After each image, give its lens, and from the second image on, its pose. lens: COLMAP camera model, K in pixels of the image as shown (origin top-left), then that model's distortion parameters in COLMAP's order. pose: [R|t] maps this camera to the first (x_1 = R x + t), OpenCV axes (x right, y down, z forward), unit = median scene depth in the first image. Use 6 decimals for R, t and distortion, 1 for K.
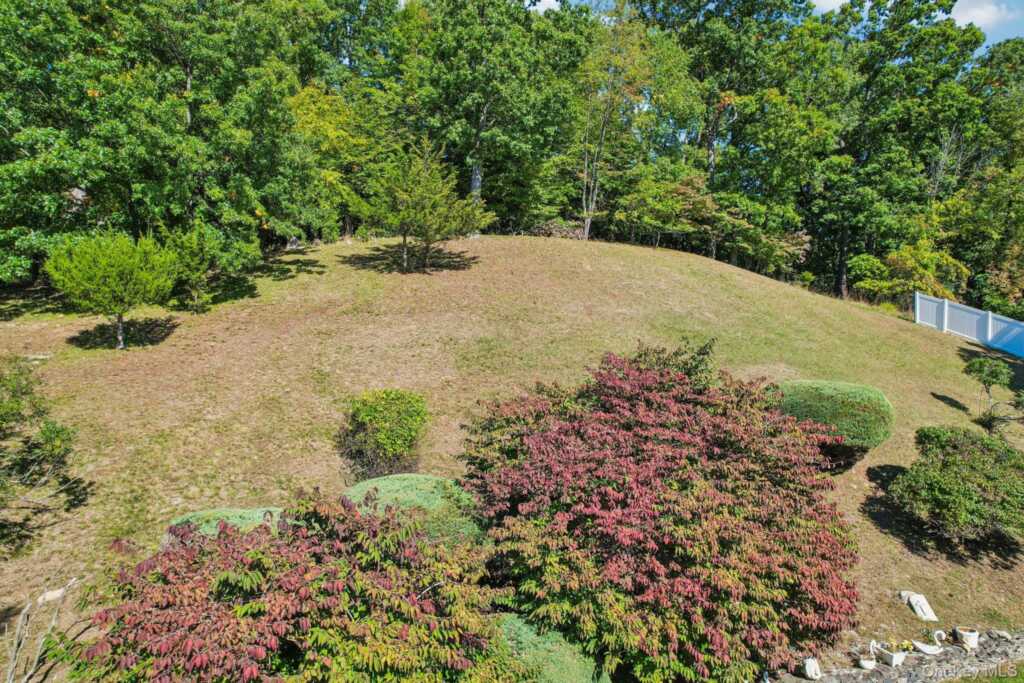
lens RADIAL K [[653.3, 0, 512.0], [0, 653.3, 341.5], [0, 0, 1]] dist [-0.025240, 0.000349]
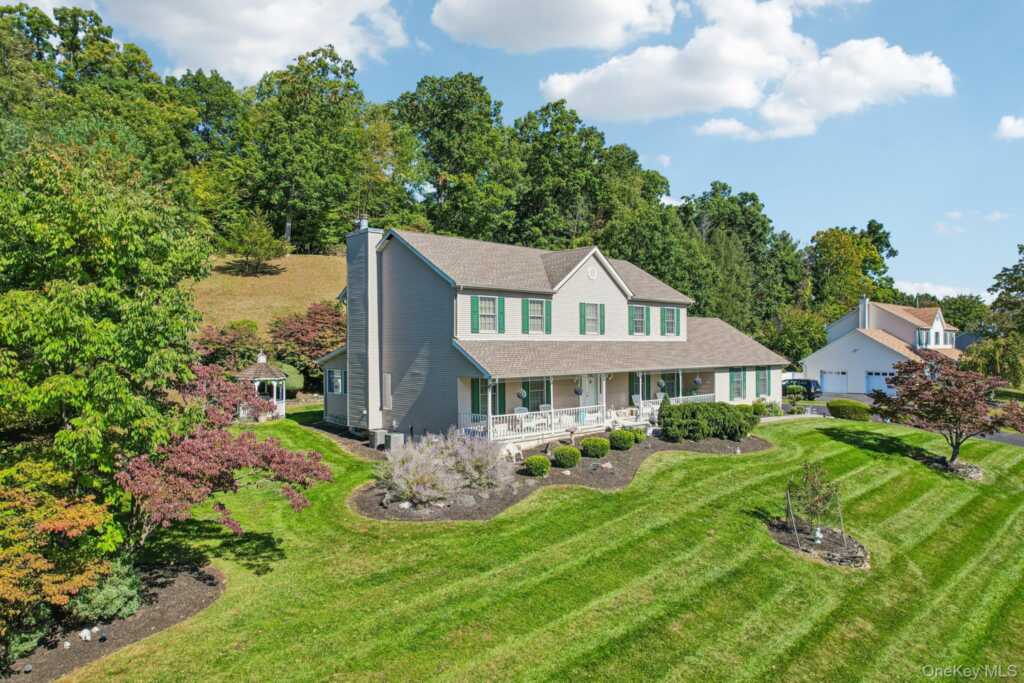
lens RADIAL K [[668.4, 0, 512.6], [0, 668.4, 331.4], [0, 0, 1]] dist [-0.088328, 0.084752]
pose [[0.973043, -0.004569, 0.230577, 0.138693], [0.009859, 0.999714, -0.021795, 0.100317], [-0.230411, 0.023481, 0.972810, -0.992958]]
